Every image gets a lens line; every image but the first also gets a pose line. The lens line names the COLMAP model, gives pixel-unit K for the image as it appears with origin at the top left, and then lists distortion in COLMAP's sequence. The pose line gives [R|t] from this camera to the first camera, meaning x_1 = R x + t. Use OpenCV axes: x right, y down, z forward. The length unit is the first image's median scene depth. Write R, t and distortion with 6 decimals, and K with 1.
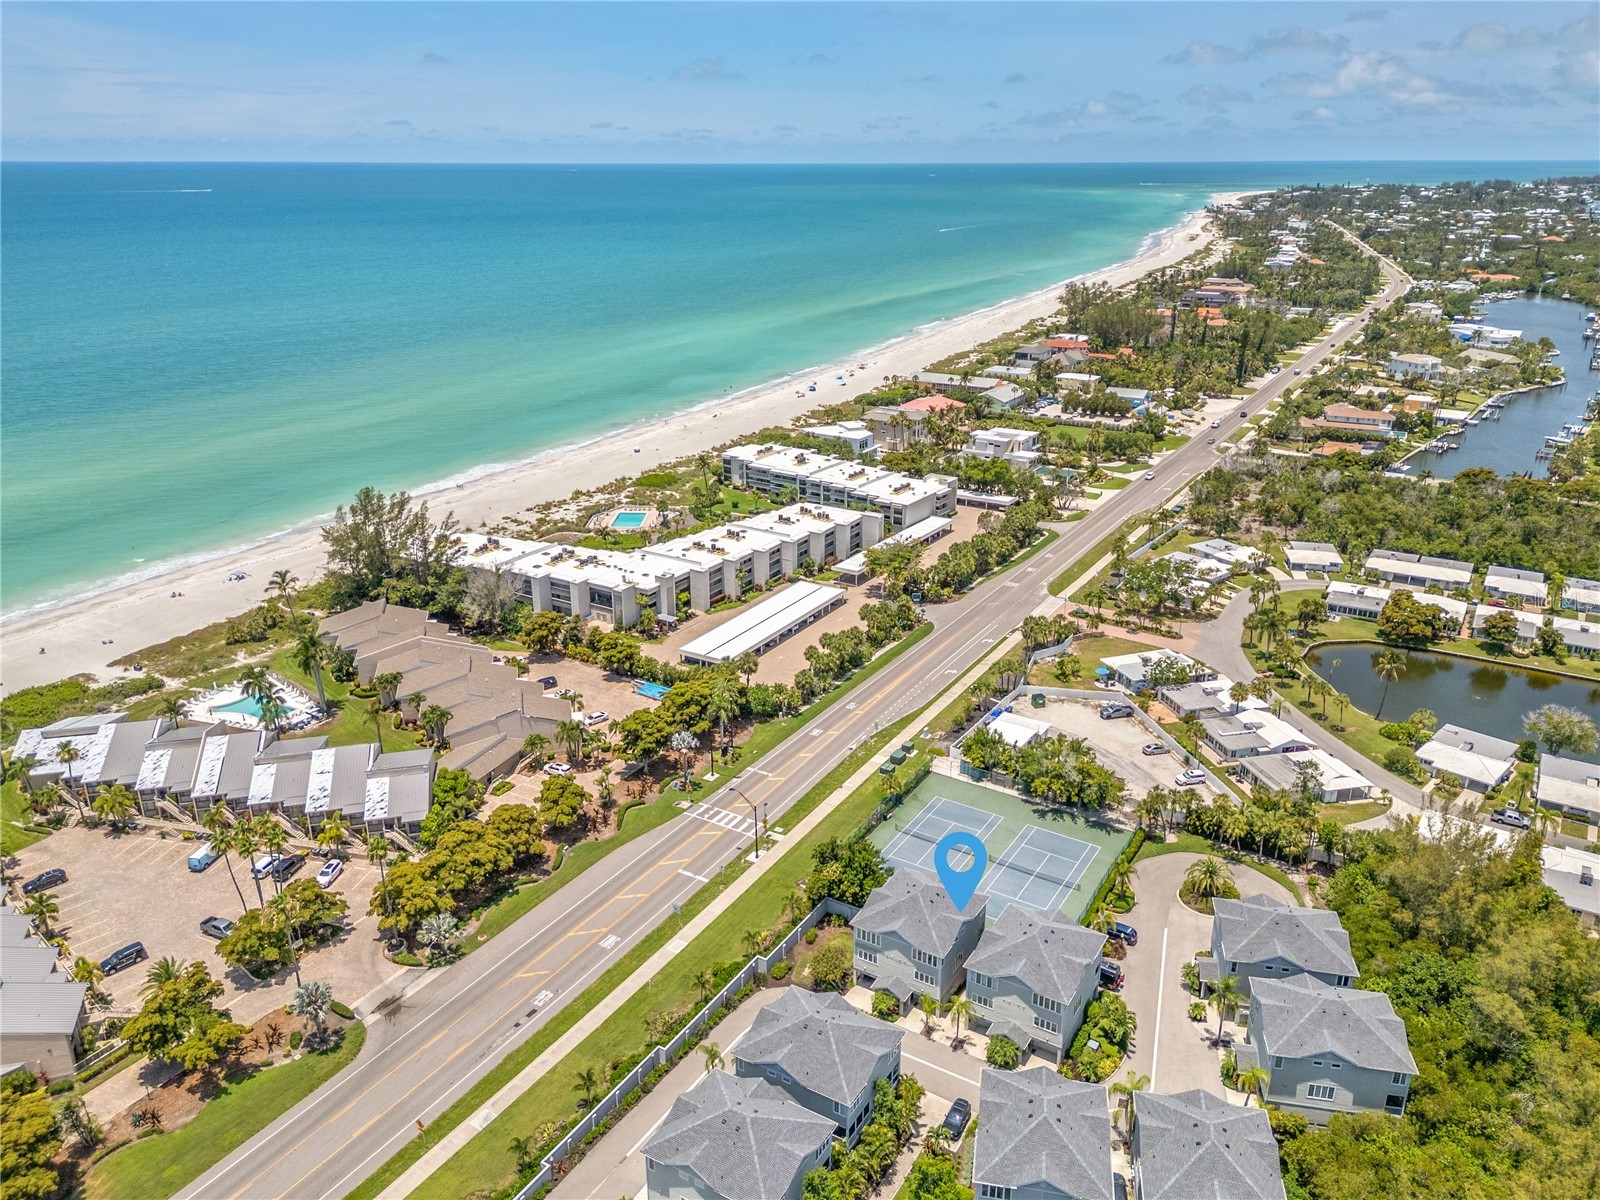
lens RADIAL K [[1145.4, 0, 800.0], [0, 1145.4, 600.0], [0, 0, 1]] dist [0.056888, -0.001834]
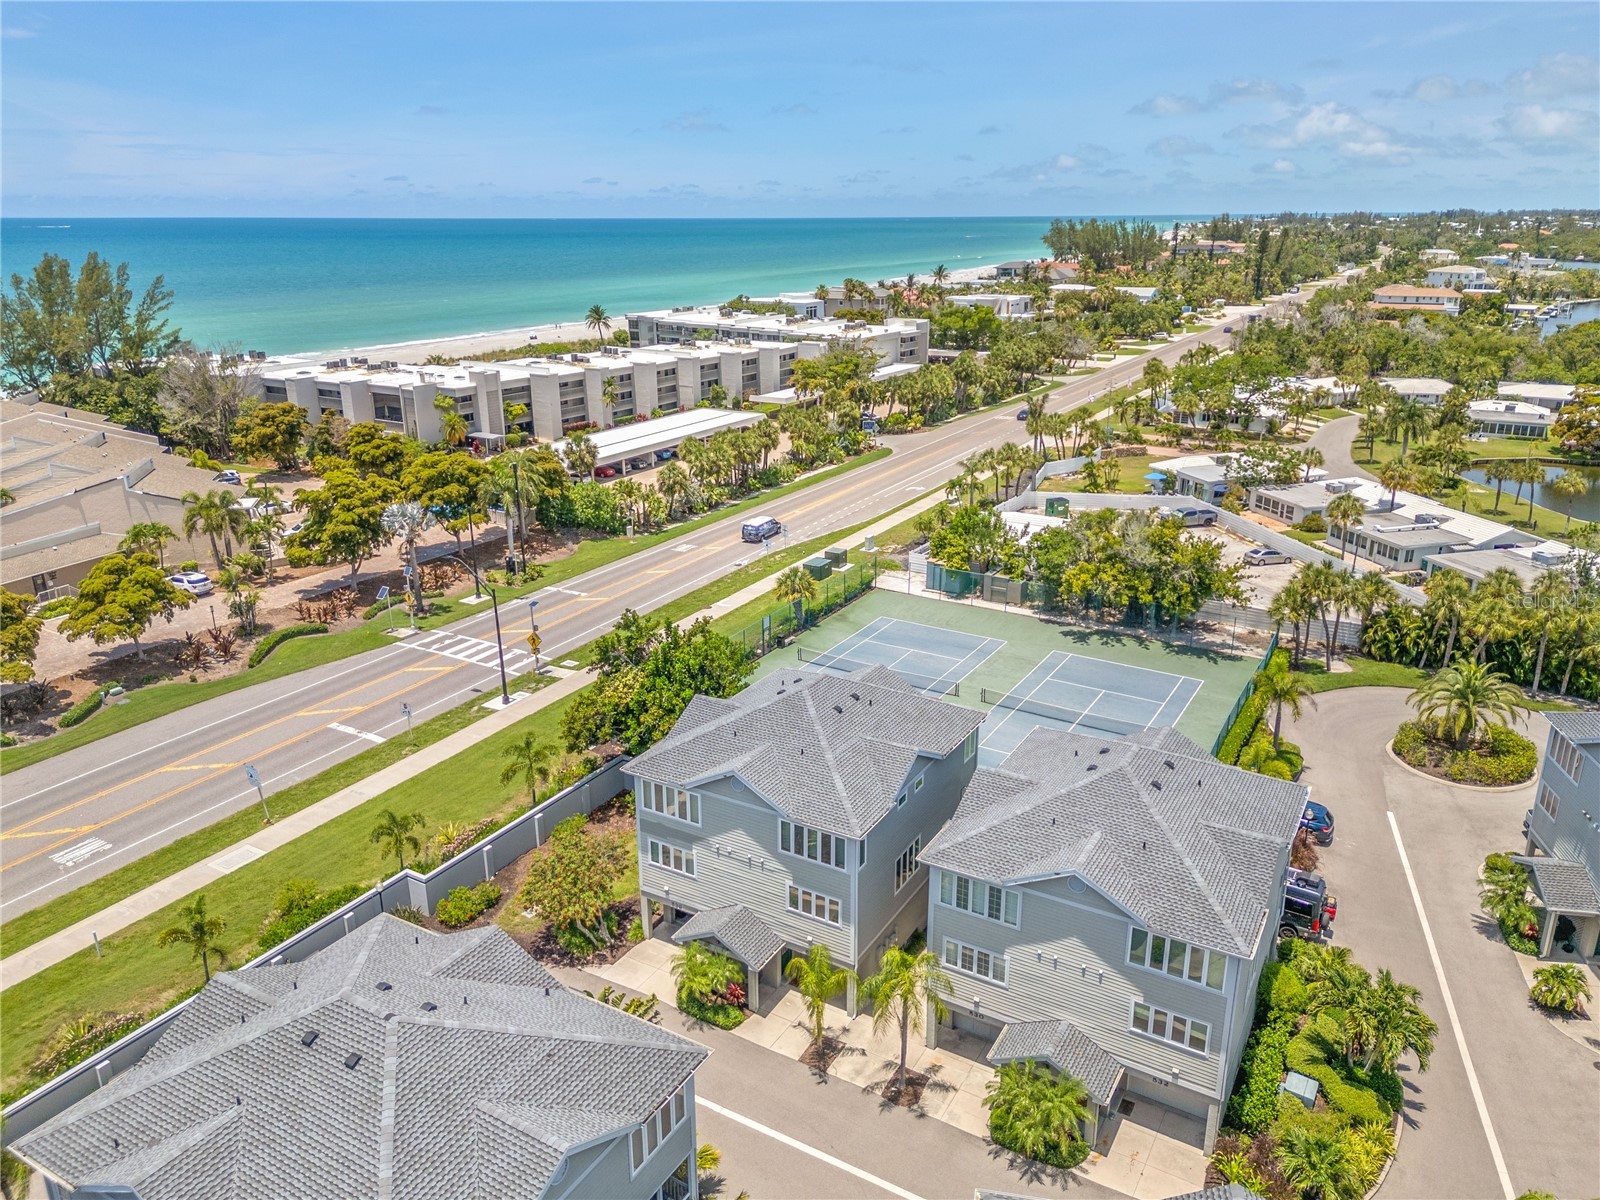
lens RADIAL K [[1129.6, 0, 804.5], [0, 1129.6, 594.4], [0, 0, 1]] dist [0.053041, -0.004349]
pose [[0.999808, -0.006639, 0.018433, 0.073404], [0.007264, 0.999394, -0.034030, 0.179549], [-0.018196, 0.034157, 0.999251, 0.474593]]
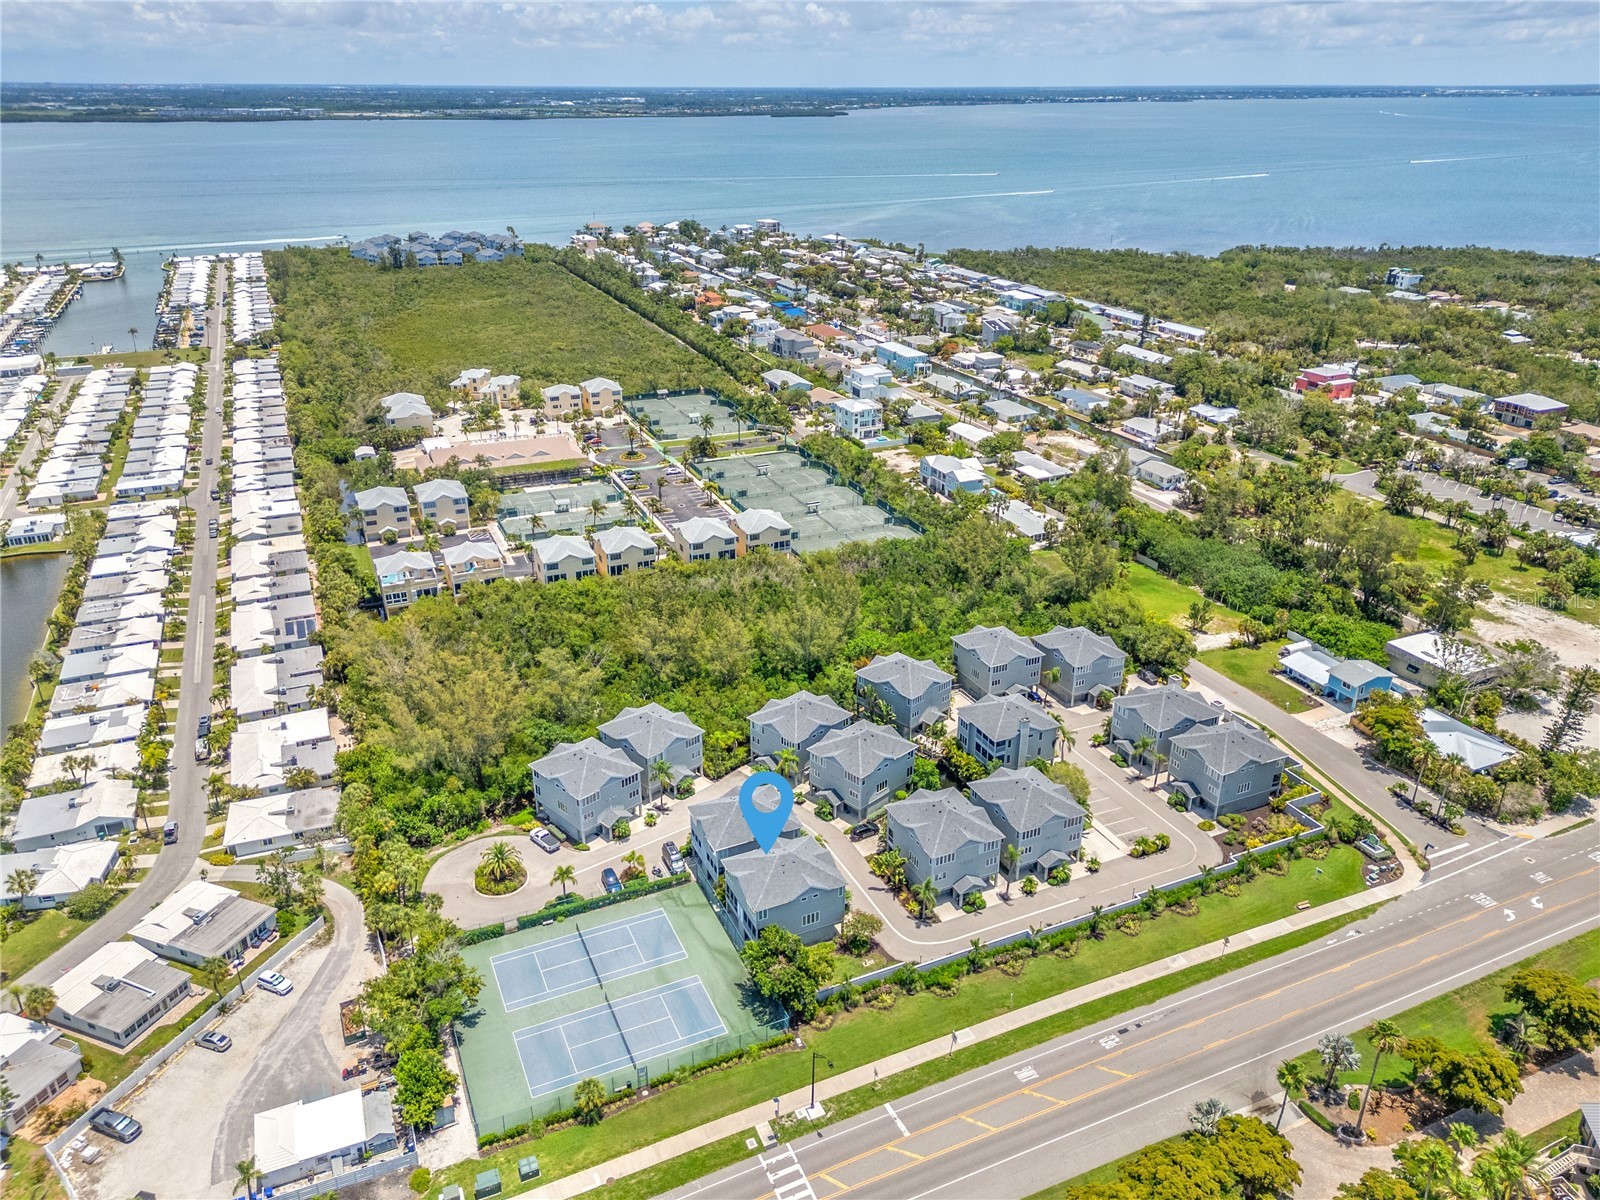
lens RADIAL K [[1145.4, 0, 800.0], [0, 1145.4, 600.0], [0, 0, 1]] dist [0.056888, -0.001834]
pose [[-0.832814, -0.205856, 0.513851, -0.338334], [0.204401, 0.748317, 0.631065, -0.498341], [-0.514432, 0.630591, -0.581132, 1.145262]]
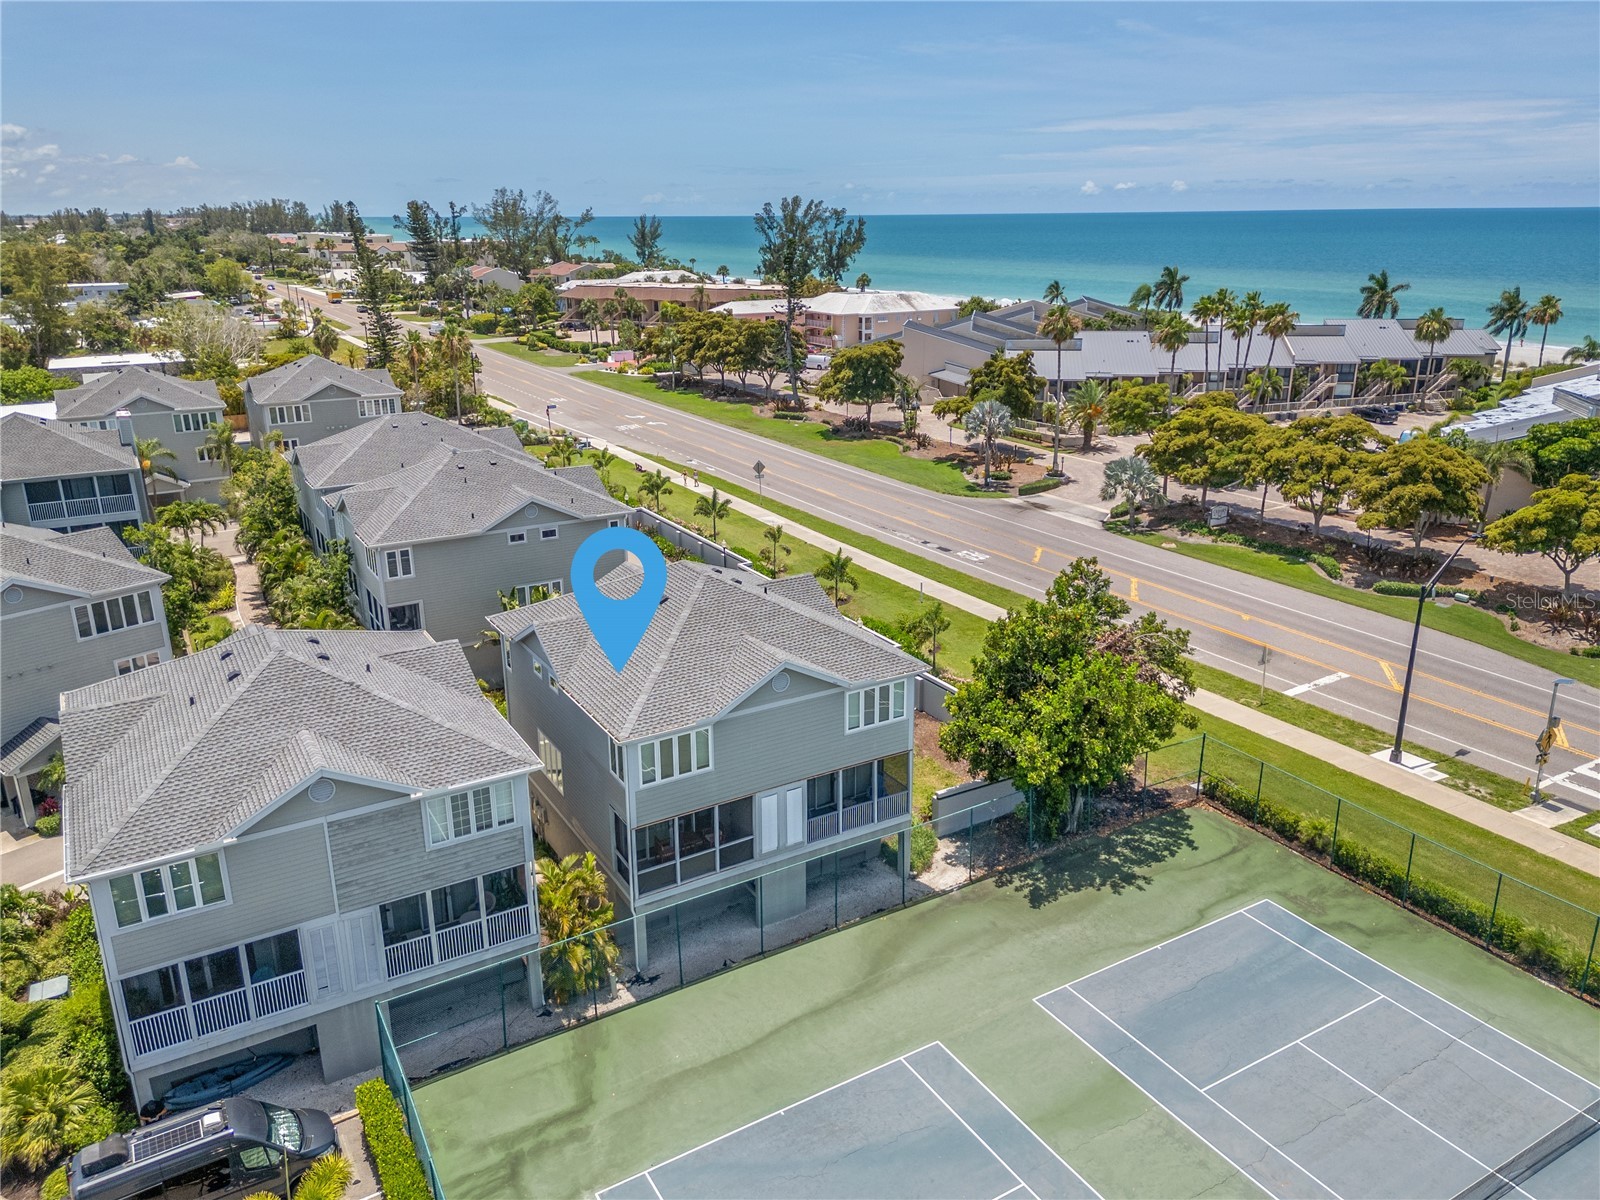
lens RADIAL K [[1145.4, 0, 800.0], [0, 1145.4, 600.0], [0, 0, 1]] dist [0.056888, -0.001834]
pose [[-0.457405, 0.294057, -0.839232, 0.279104], [-0.301815, 0.836390, 0.457558, 0.078707], [0.836474, 0.462582, -0.293819, 0.857721]]
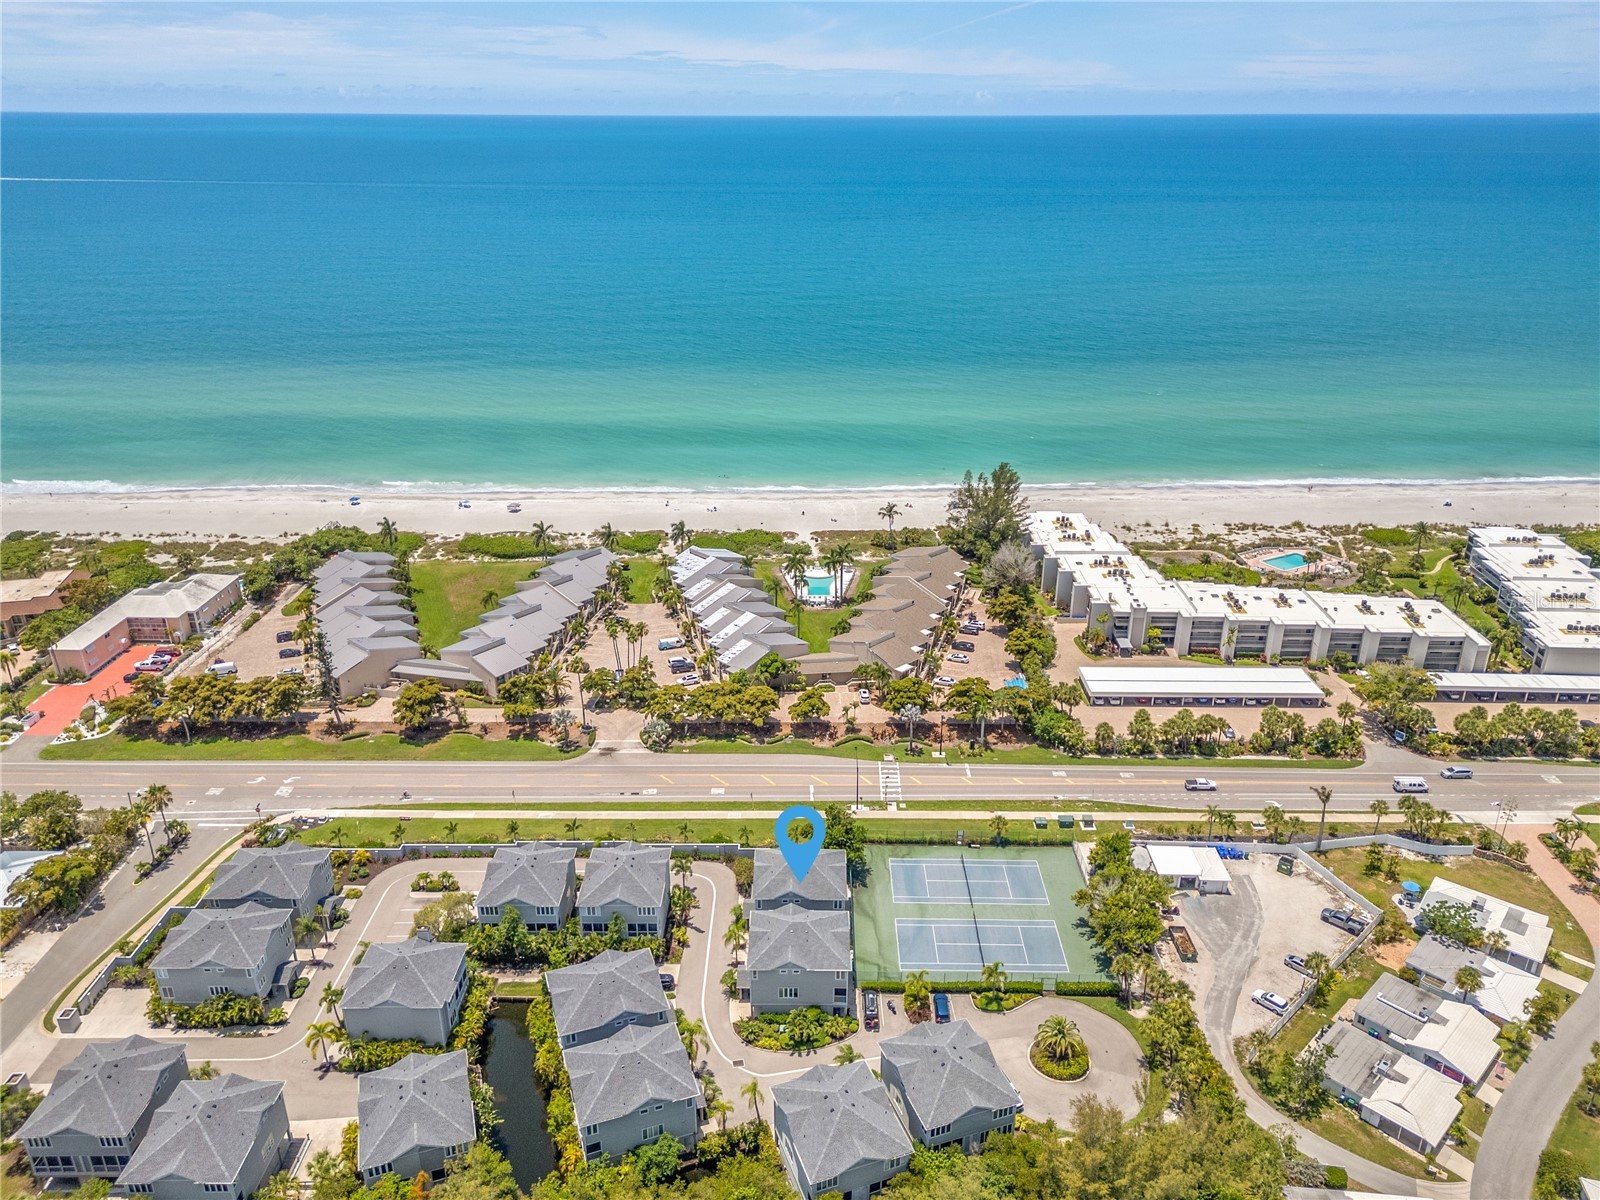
lens RADIAL K [[1129.6, 0, 804.5], [0, 1129.6, 594.4], [0, 0, 1]] dist [0.053041, -0.004349]
pose [[0.522735, 0.332560, -0.784953, 0.744945], [-0.305688, 0.932661, 0.191567, -0.189826], [0.795803, 0.139812, 0.589194, 0.188073]]
